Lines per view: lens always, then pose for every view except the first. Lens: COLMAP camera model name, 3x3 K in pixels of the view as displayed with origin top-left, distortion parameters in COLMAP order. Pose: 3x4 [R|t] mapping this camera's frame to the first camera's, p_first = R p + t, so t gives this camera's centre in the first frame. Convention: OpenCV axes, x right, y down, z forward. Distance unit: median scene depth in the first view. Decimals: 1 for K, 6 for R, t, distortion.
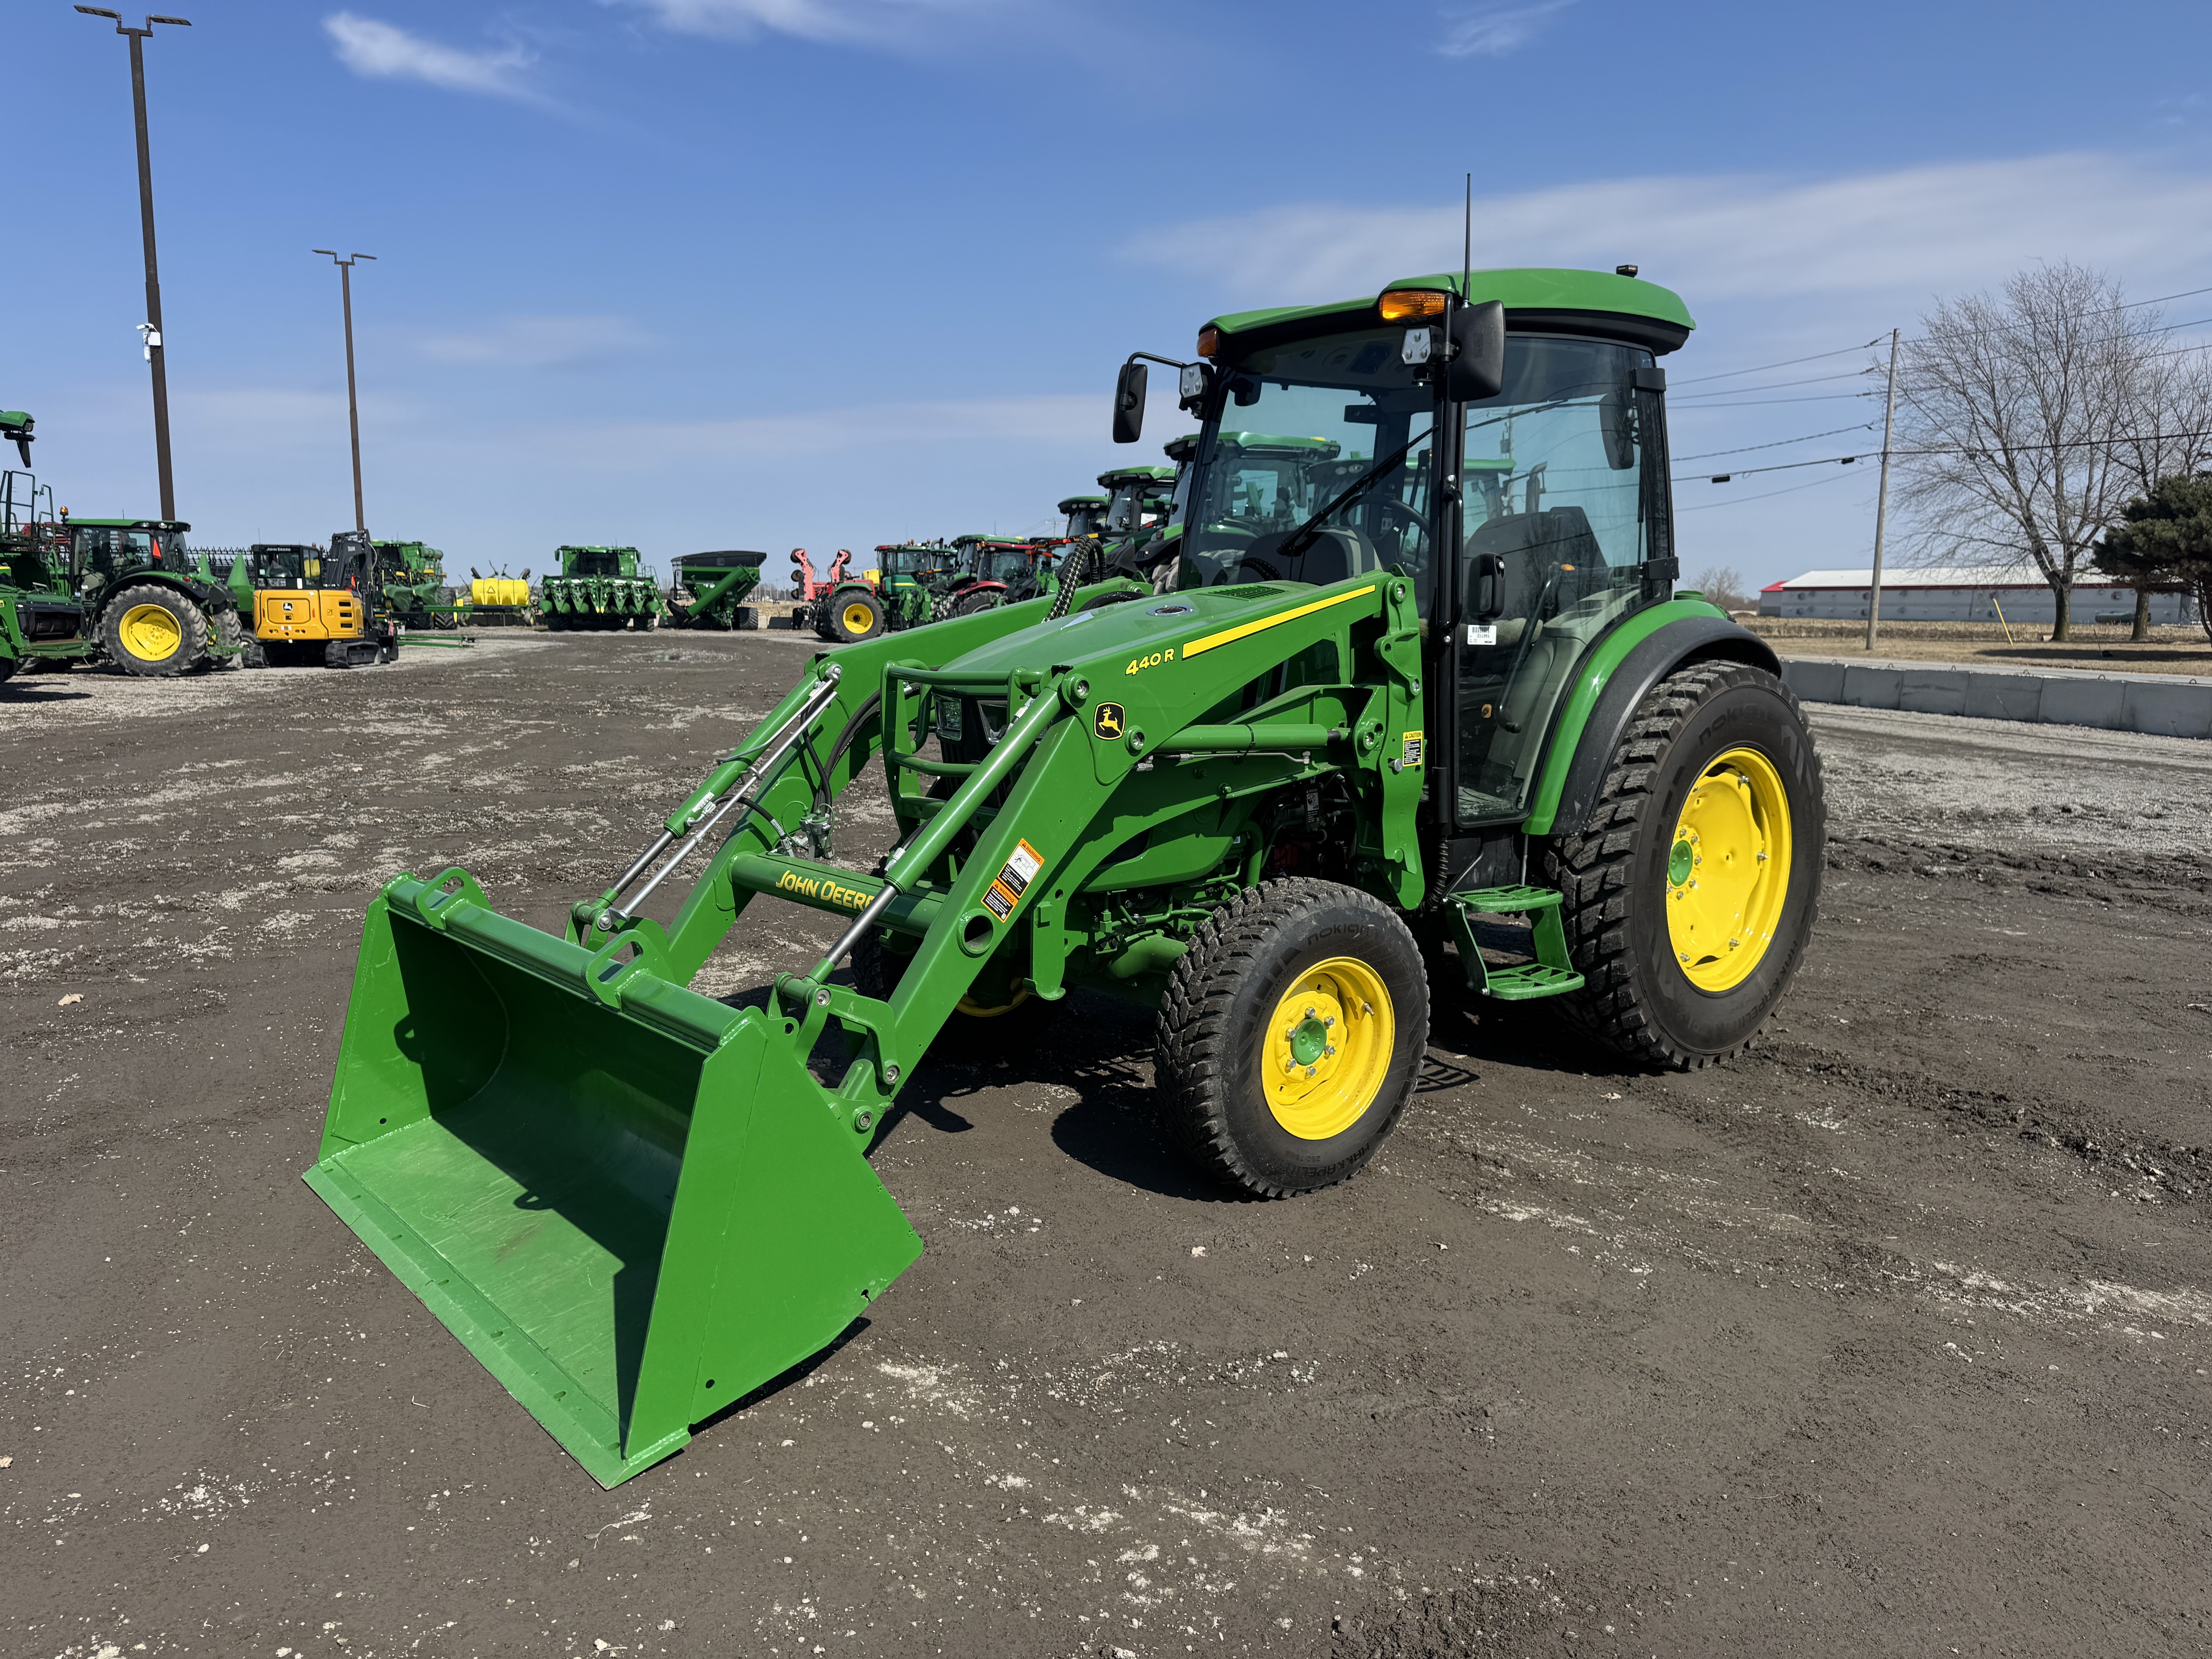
lens RADIAL K [[1538.3, 0, 1122.8], [0, 1538.3, 823.2], [0, 0, 1]] dist [0.101400, -0.130879]
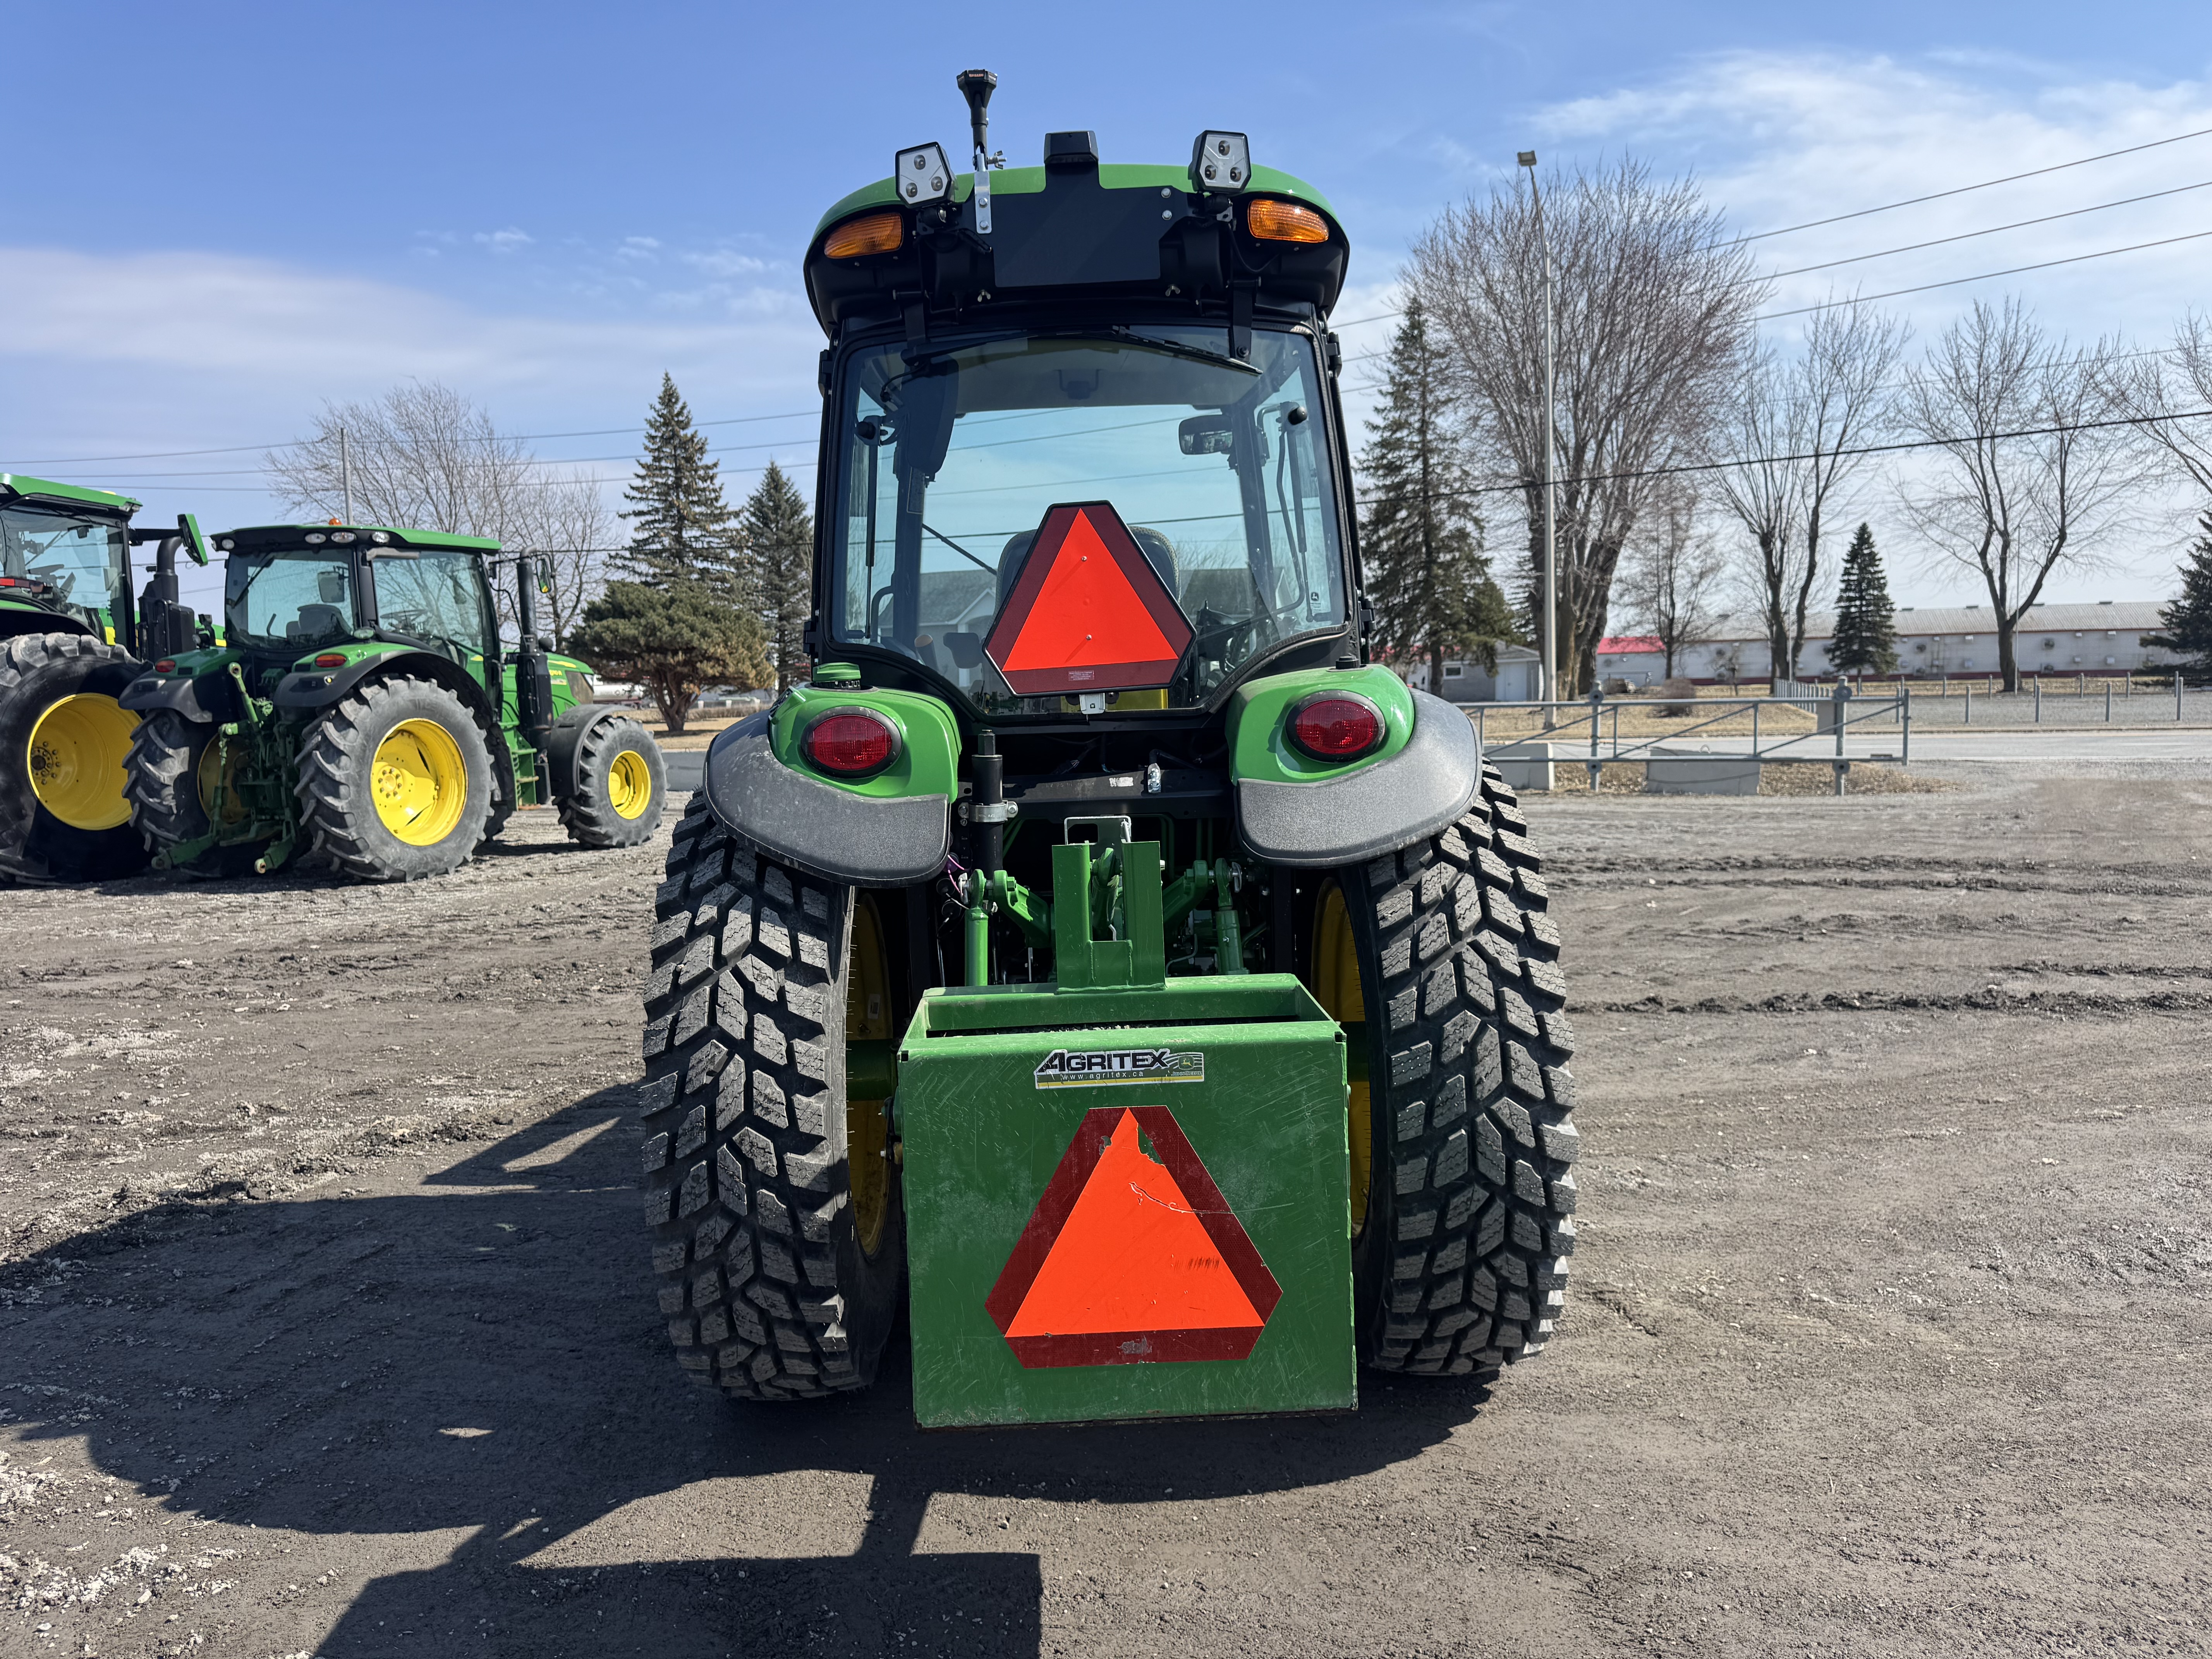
lens RADIAL K [[1538.3, 0, 1122.8], [0, 1538.3, 823.2], [0, 0, 1]] dist [0.101400, -0.130879]
pose [[0.524729, -0.096801, 0.845748, -0.156161], [0.147906, 0.988770, 0.021405, -0.017320], [-0.838322, 0.113860, 0.533154, 0.112543]]
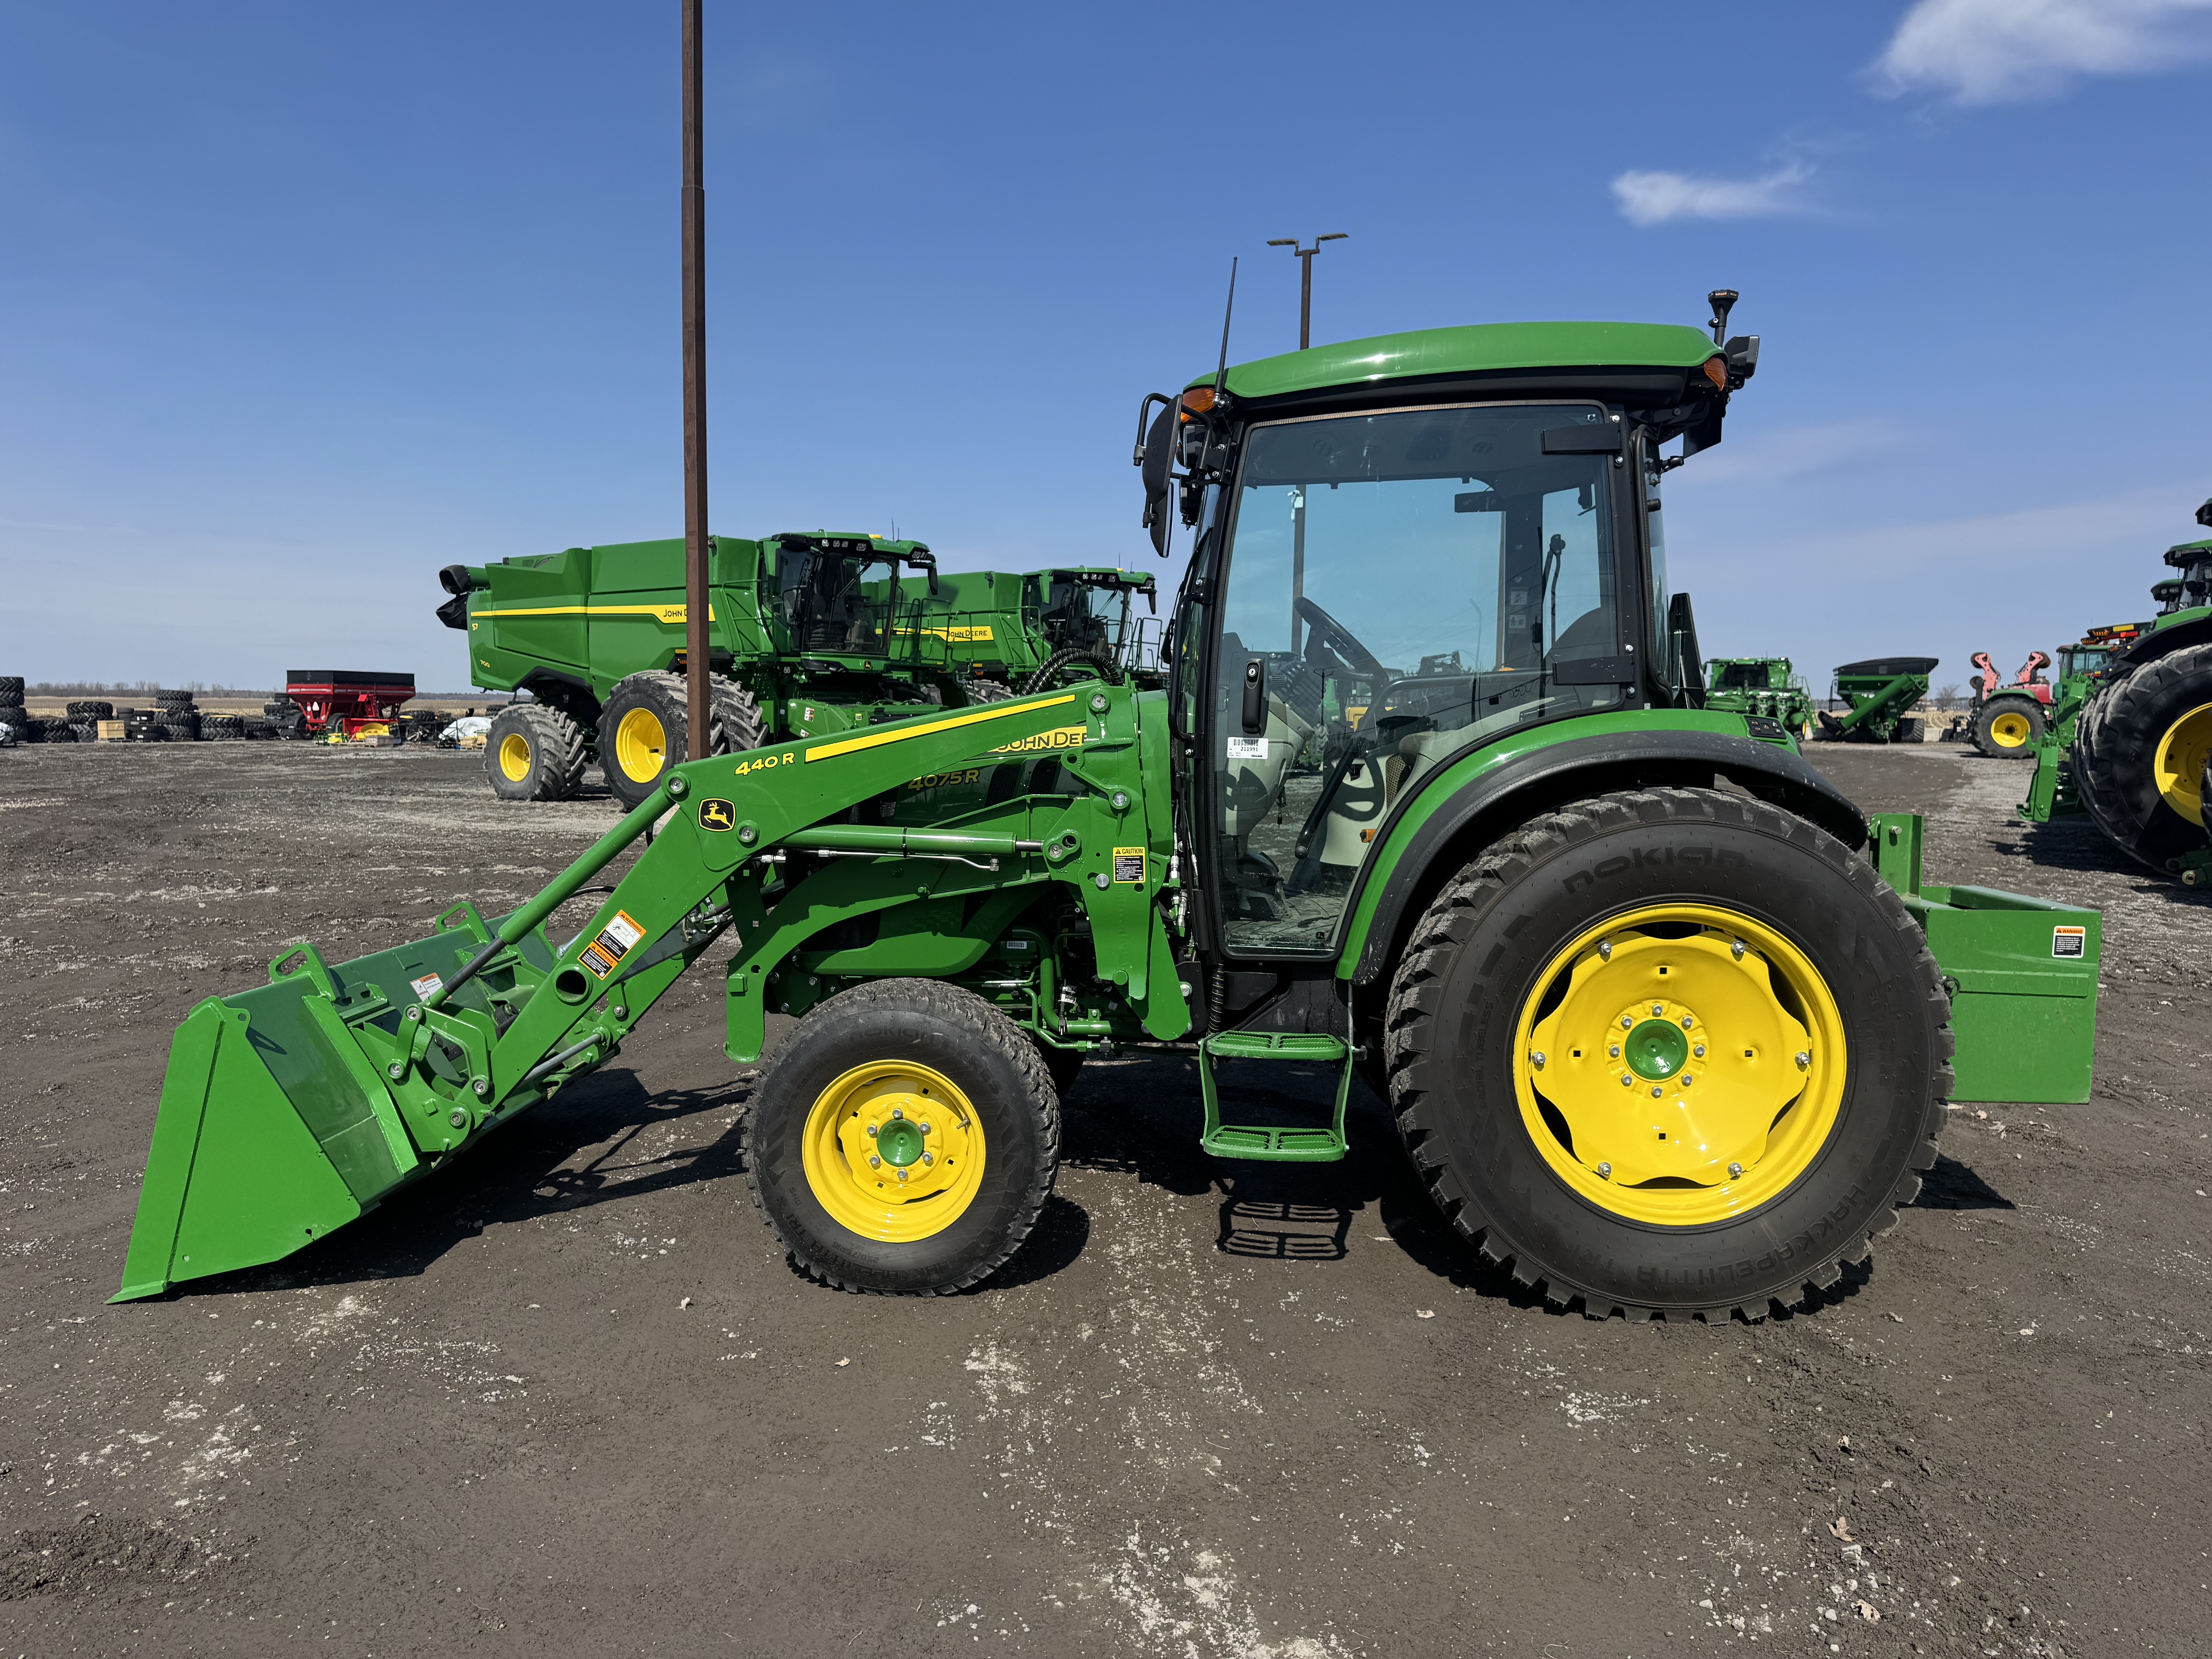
lens RADIAL K [[1545.0, 0, 1126.3], [0, 1545.0, 821.3], [0, 0, 1]] dist [0.142636, -0.253782]
pose [[0.736650, 0.042899, -0.674912, 0.111747], [-0.092429, 0.995008, -0.037639, -0.005273], [0.669928, 0.090108, 0.736938, 0.040705]]
